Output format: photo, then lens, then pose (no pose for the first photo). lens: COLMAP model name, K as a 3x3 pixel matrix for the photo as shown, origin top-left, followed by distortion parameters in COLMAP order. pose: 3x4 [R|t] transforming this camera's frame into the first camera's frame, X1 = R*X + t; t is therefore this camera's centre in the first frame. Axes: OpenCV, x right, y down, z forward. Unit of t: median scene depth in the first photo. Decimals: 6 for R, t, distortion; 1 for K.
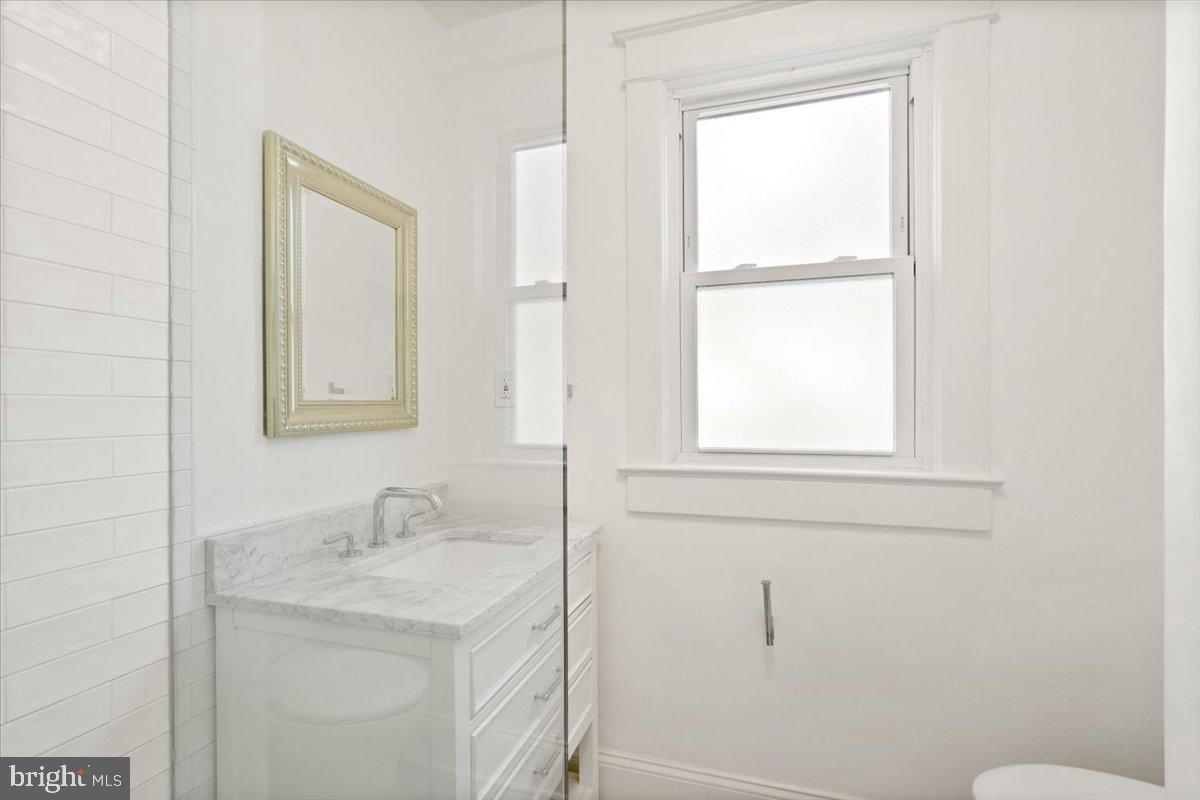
lens RADIAL K [[558.9, 0, 598.8], [0, 558.9, 404.0], [0, 0, 1]] dist [-0.002390, -0.000218]
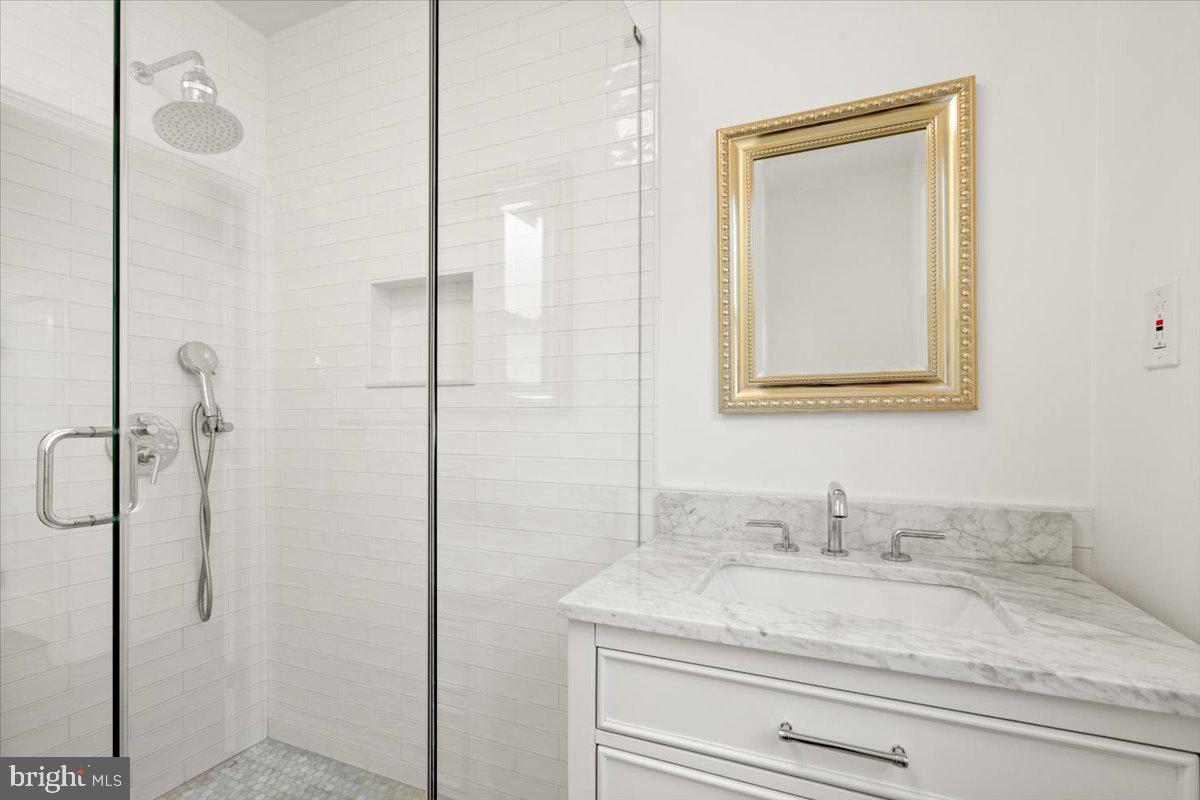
lens RADIAL K [[558.9, 0, 598.1], [0, 558.9, 405.2], [0, 0, 1]] dist [-0.002390, -0.000218]
pose [[-0.069394, -0.010079, -0.997538, 0.534918], [0.003871, 0.999939, -0.010373, 0.056820], [0.997582, -0.004582, -0.069351, 0.875947]]
